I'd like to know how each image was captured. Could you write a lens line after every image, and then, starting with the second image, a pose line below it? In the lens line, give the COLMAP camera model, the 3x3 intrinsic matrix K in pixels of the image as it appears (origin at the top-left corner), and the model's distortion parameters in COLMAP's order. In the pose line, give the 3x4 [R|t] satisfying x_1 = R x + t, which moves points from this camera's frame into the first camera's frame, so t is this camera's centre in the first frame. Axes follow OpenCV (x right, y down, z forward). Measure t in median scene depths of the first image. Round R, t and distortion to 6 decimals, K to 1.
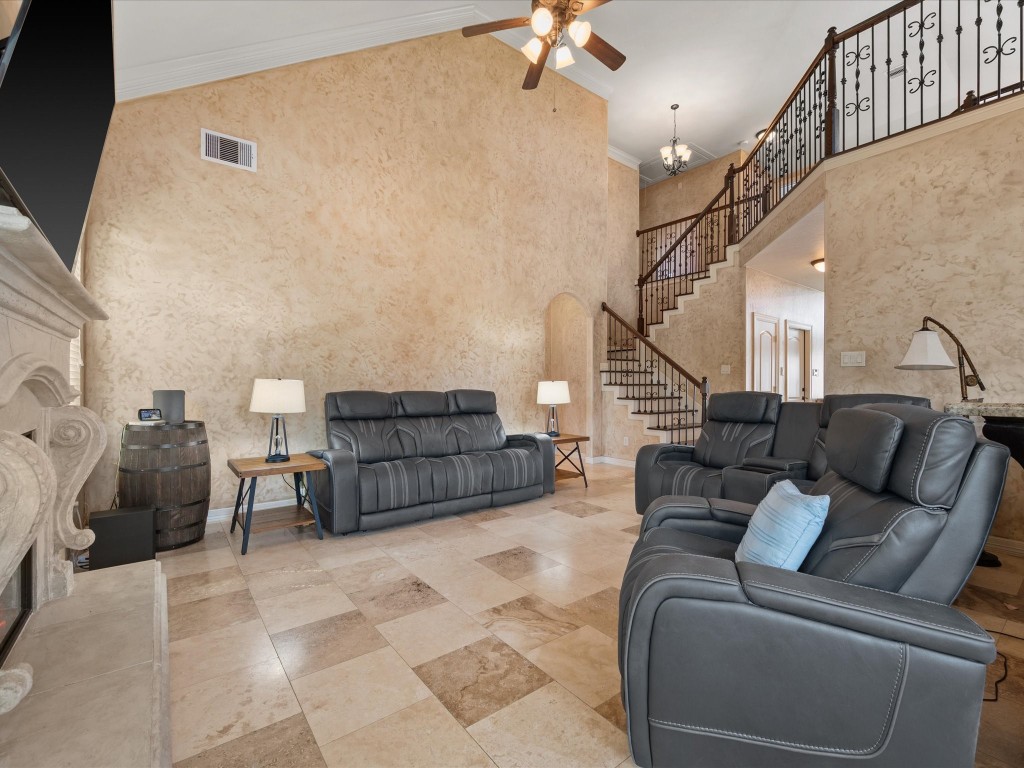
lens RADIAL K [[454.0, 0, 512.0], [0, 454.0, 380.5], [0, 0, 1]] dist [0.000191, -0.000344]
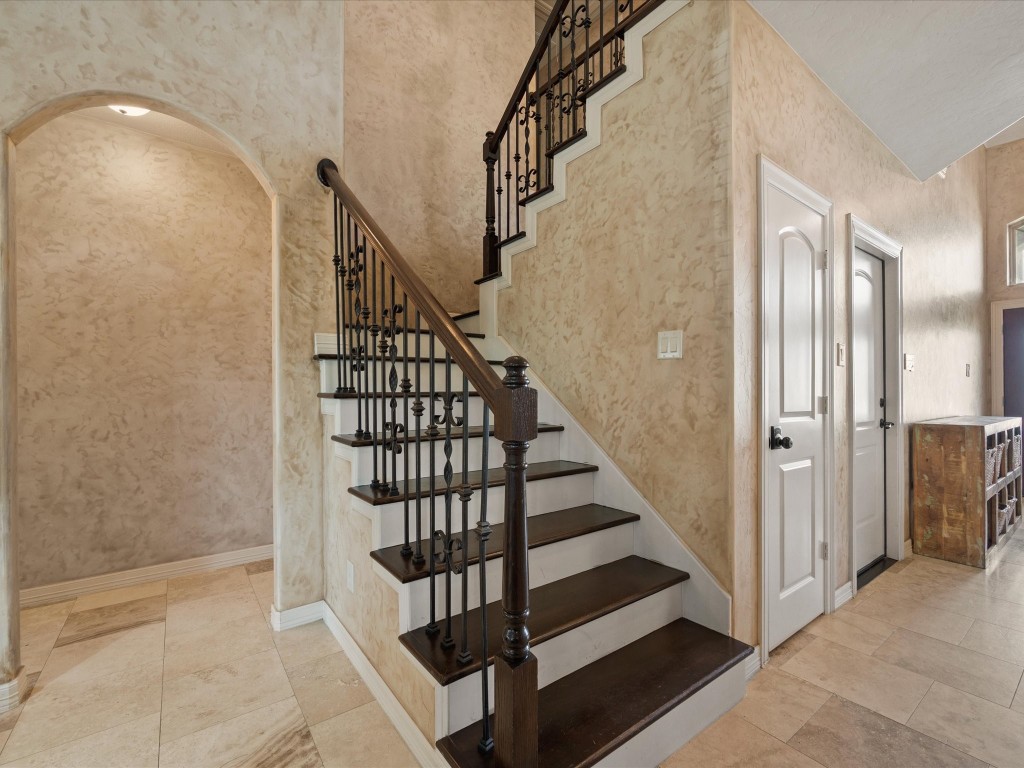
lens RADIAL K [[454.6, 0, 511.8], [0, 454.6, 387.4], [0, 0, 1]] dist [-0.003552, -0.000154]
pose [[0.999815, -0.006571, -0.018060, 0.309901], [0.006526, 0.999975, -0.002567, 0.004529], [0.018077, 0.002448, 0.999834, 0.578563]]
